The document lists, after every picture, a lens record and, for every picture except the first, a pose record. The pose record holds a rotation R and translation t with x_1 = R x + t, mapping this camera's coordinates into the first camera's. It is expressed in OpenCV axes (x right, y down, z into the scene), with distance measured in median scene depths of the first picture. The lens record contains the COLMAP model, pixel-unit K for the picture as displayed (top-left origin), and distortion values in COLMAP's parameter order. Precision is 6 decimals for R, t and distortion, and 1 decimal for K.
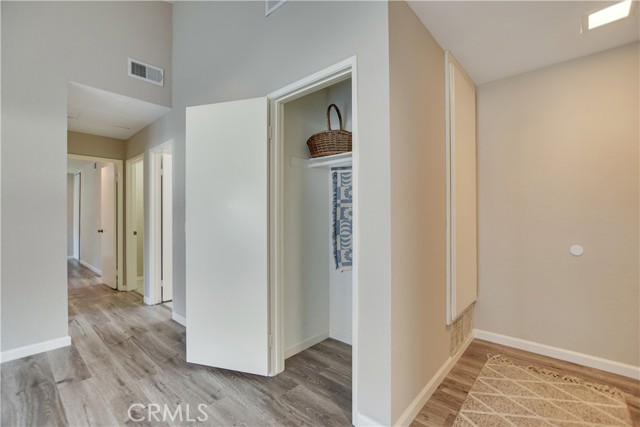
lens RADIAL K [[282.3, 0, 317.6], [0, 282.3, 214.3], [0, 0, 1]] dist [-0.016828, 0.002875]
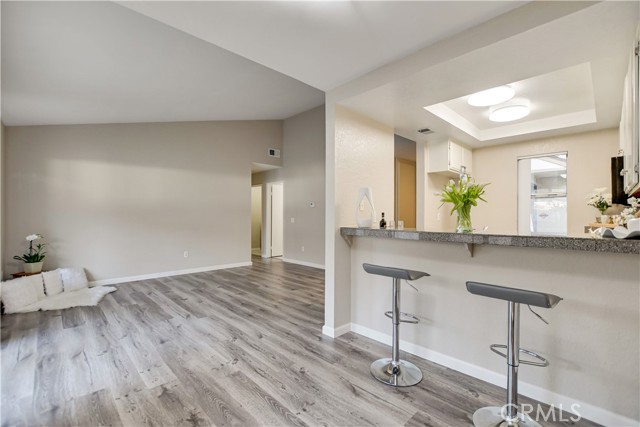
lens RADIAL K [[282.3, 0, 318.1], [0, 282.3, 216.3], [0, 0, 1]] dist [-0.016828, 0.002875]
pose [[0.997087, 0.009286, -0.075704, -0.091671], [-0.008941, 0.999948, 0.004891, -0.000414], [0.075745, -0.004200, 0.997118, -1.605094]]
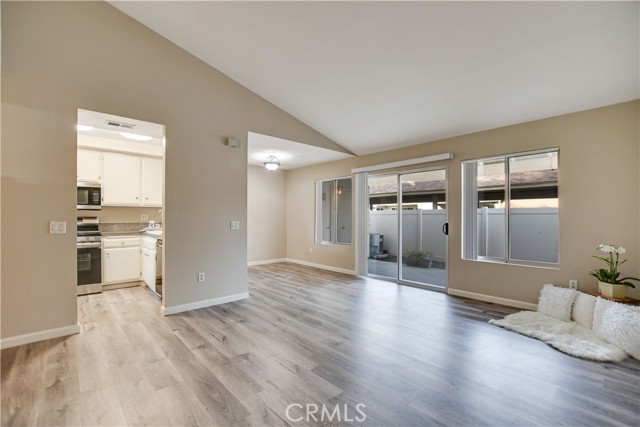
lens RADIAL K [[282.3, 0, 319.5], [0, 282.3, 216.8], [0, 0, 1]] dist [-0.016828, 0.002875]
pose [[-0.994961, 0.001922, 0.100248, -0.735556], [0.001797, 0.999997, -0.001345, 0.007871], [-0.100251, -0.001158, -0.994962, 1.133672]]
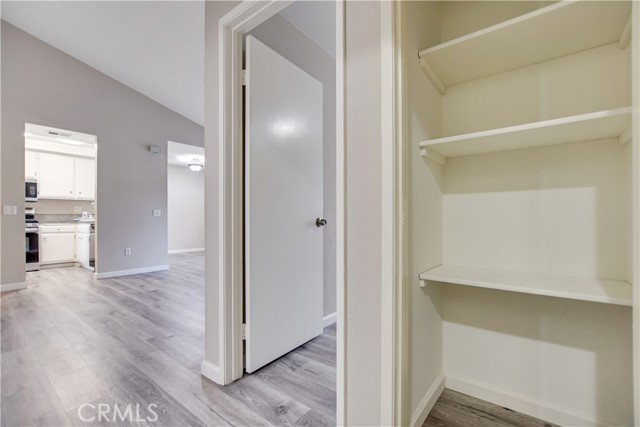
lens RADIAL K [[282.3, 0, 318.8], [0, 282.3, 218.8], [0, 0, 1]] dist [-0.016828, 0.002875]
pose [[-0.997921, 0.007317, -0.064026, -1.158316], [0.007397, 0.999972, -0.001007, 0.108293], [0.064017, -0.001479, -0.997948, 1.737133]]
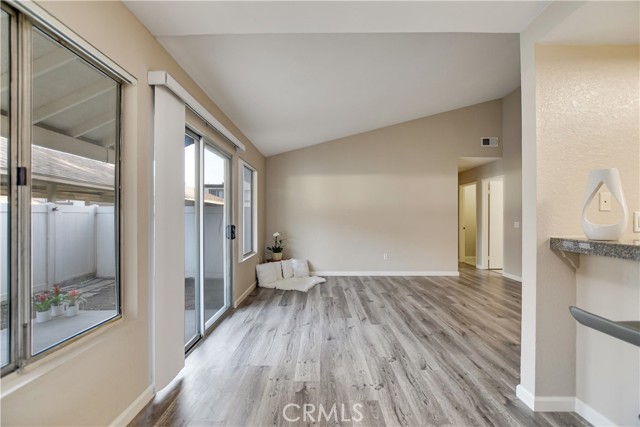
lens RADIAL K [[282.3, 0, 319.9], [0, 282.3, 217.3], [0, 0, 1]] dist [-0.016828, 0.002875]
pose [[0.661797, 0.007185, -0.749649, 0.054501], [-0.006729, 0.999971, 0.003644, -0.001095], [0.749653, 0.002633, 0.661826, -1.364019]]
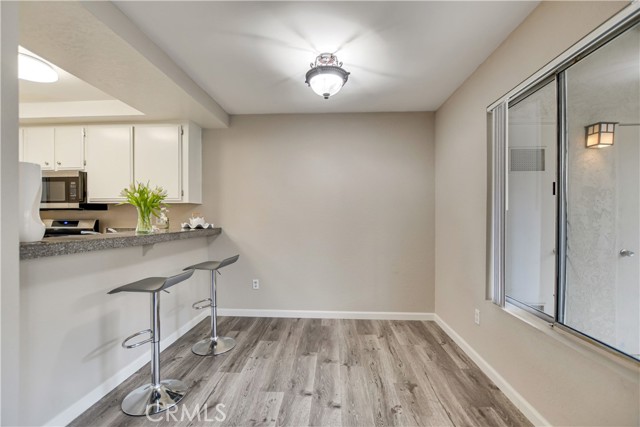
lens RADIAL K [[282.3, 0, 319.5], [0, 282.3, 219.5], [0, 0, 1]] dist [-0.016828, 0.002875]
pose [[-0.622003, 0.000188, 0.783015, -0.775643], [0.003315, 0.999992, 0.002393, 0.004102], [-0.783008, 0.004084, -0.621998, -0.605480]]
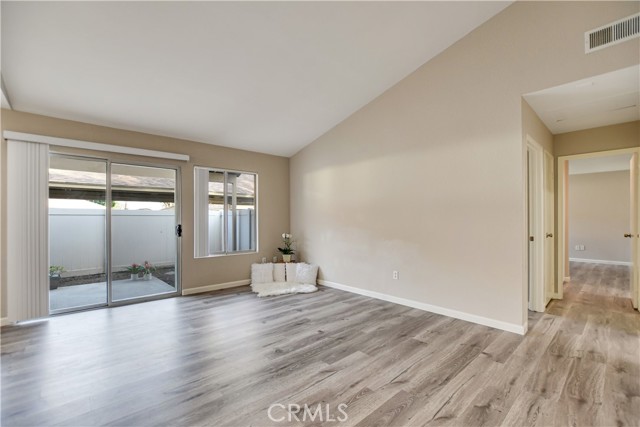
lens RADIAL K [[282.3, 0, 319.5], [0, 282.3, 216.8], [0, 0, 1]] dist [-0.016828, 0.002875]
pose [[-0.105170, -0.002029, -0.994452, 0.299975], [0.002821, 0.999993, -0.002339, 0.004585], [0.994450, -0.003051, -0.105164, 0.328159]]
